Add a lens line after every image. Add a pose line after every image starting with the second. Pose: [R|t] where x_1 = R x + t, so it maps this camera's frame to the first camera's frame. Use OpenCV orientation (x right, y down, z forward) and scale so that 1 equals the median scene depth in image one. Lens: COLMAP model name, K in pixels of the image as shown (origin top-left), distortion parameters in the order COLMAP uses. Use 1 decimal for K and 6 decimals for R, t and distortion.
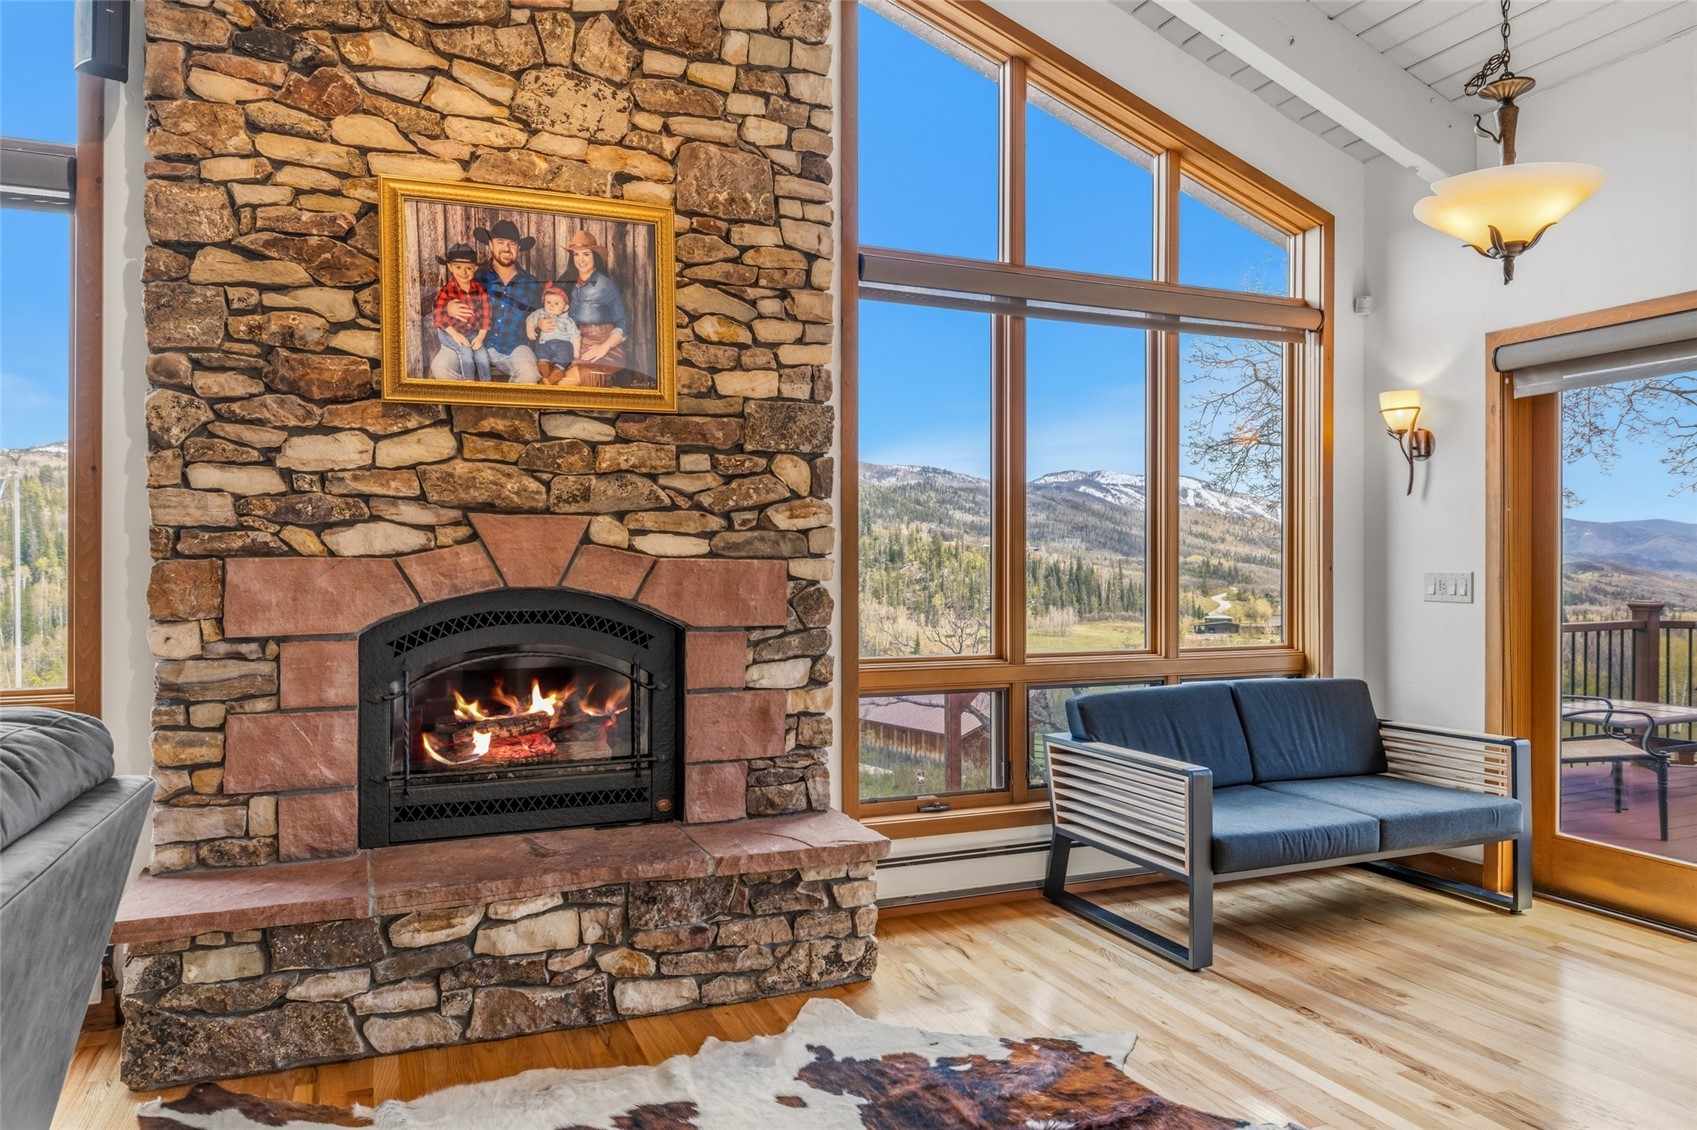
lens RADIAL K [[1117.5, 0, 848.5], [0, 1117.5, 565.0], [0, 0, 1]] dist [0.002431, -0.002360]
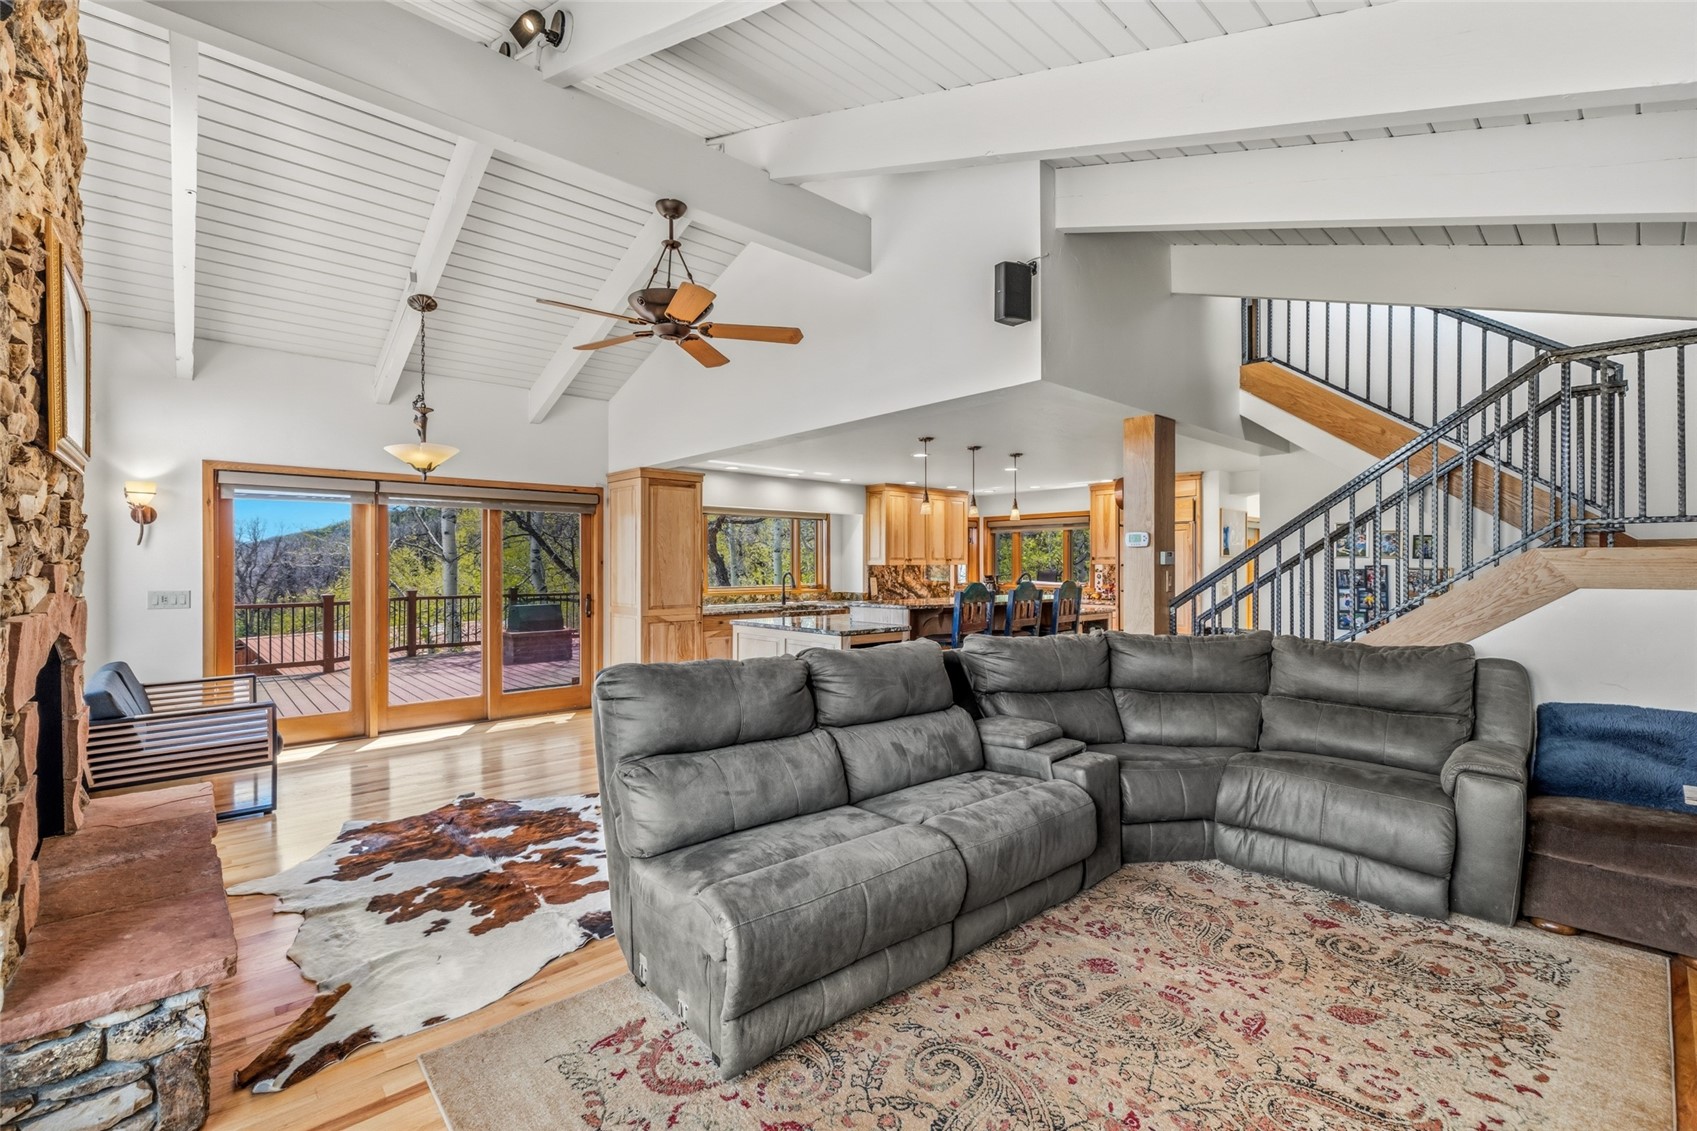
lens RADIAL K [[767.6, 0, 848.5], [0, 767.6, 565.5], [0, 0, 1]] dist [-0.000626, -0.000181]
pose [[-0.342200, -0.000084, 0.939627, -1.286544], [0.003722, 0.999992, 0.001445, -0.042260], [-0.939620, 0.003991, -0.342197, 0.578813]]
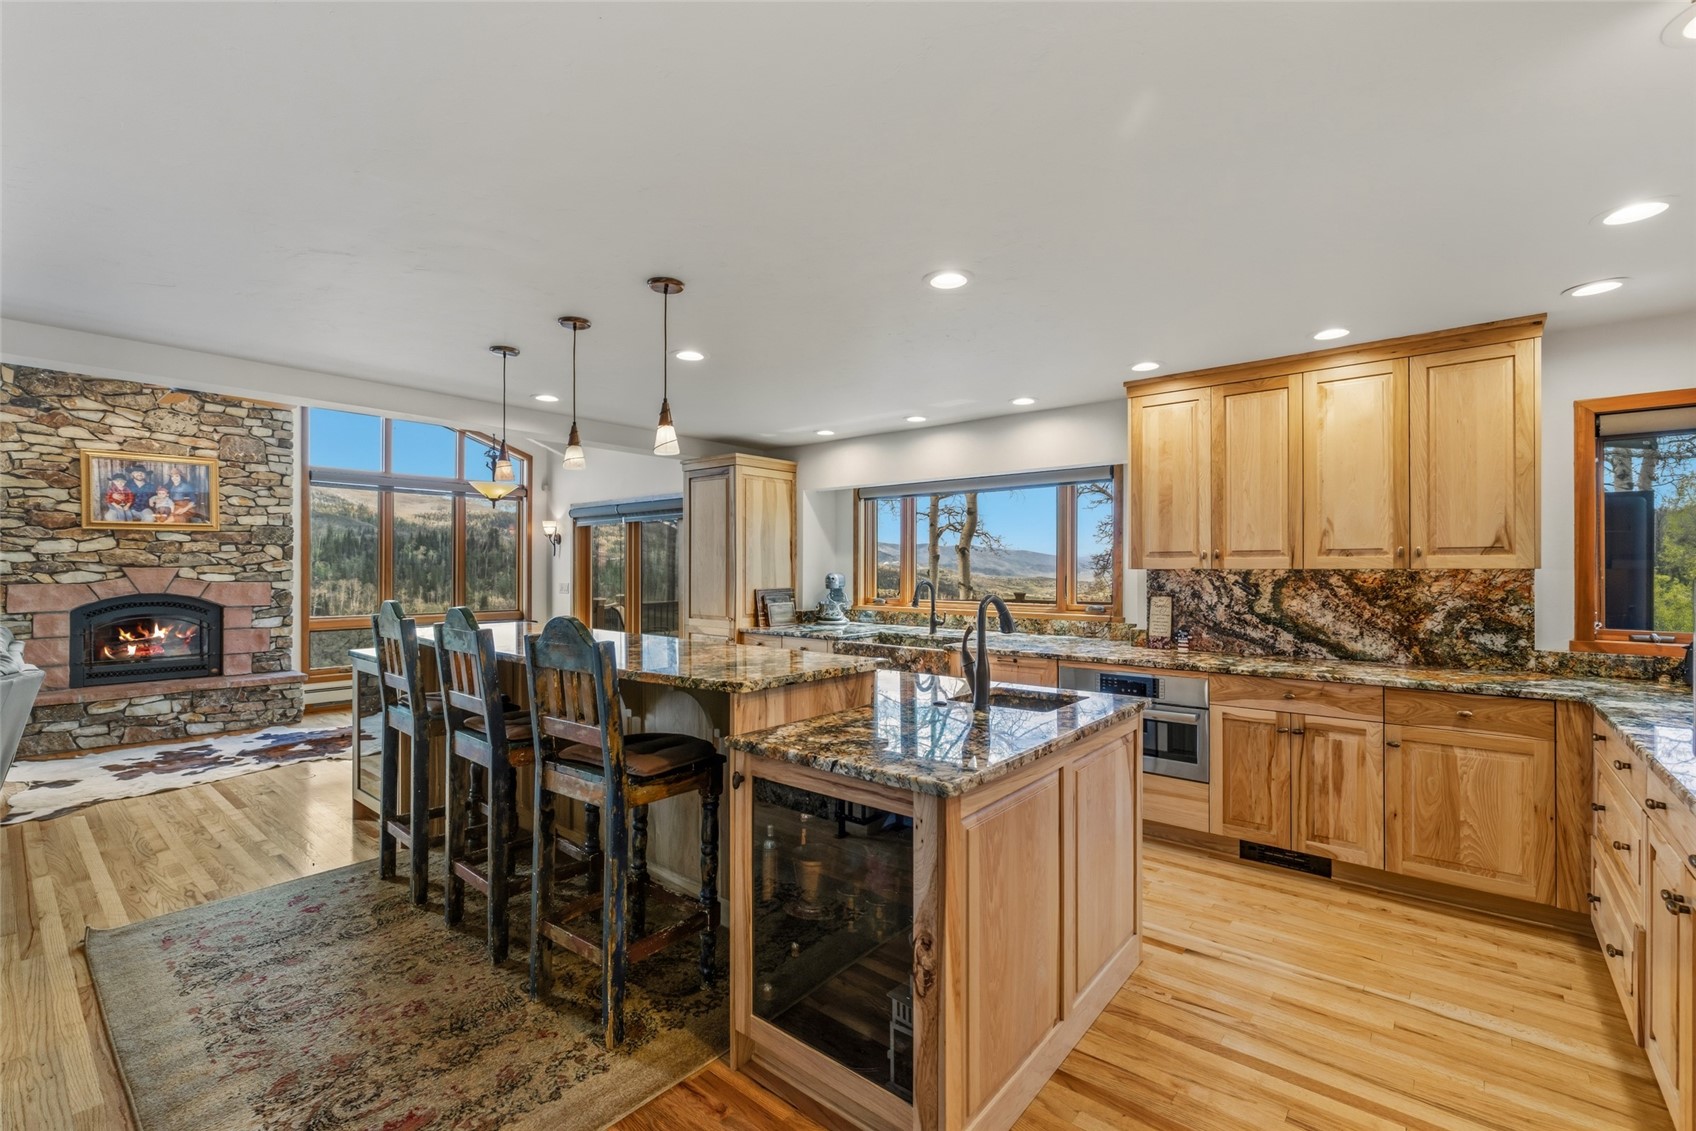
lens RADIAL K [[731.2, 0, 848.0], [0, 731.2, 565.5], [0, 0, 1]] dist [-0.000669, -0.000297]
pose [[0.892788, 0.001186, 0.450475, 0.464043], [0.001098, 0.999988, -0.004809, -0.040198], [-0.450475, 0.004788, 0.892776, -1.466497]]
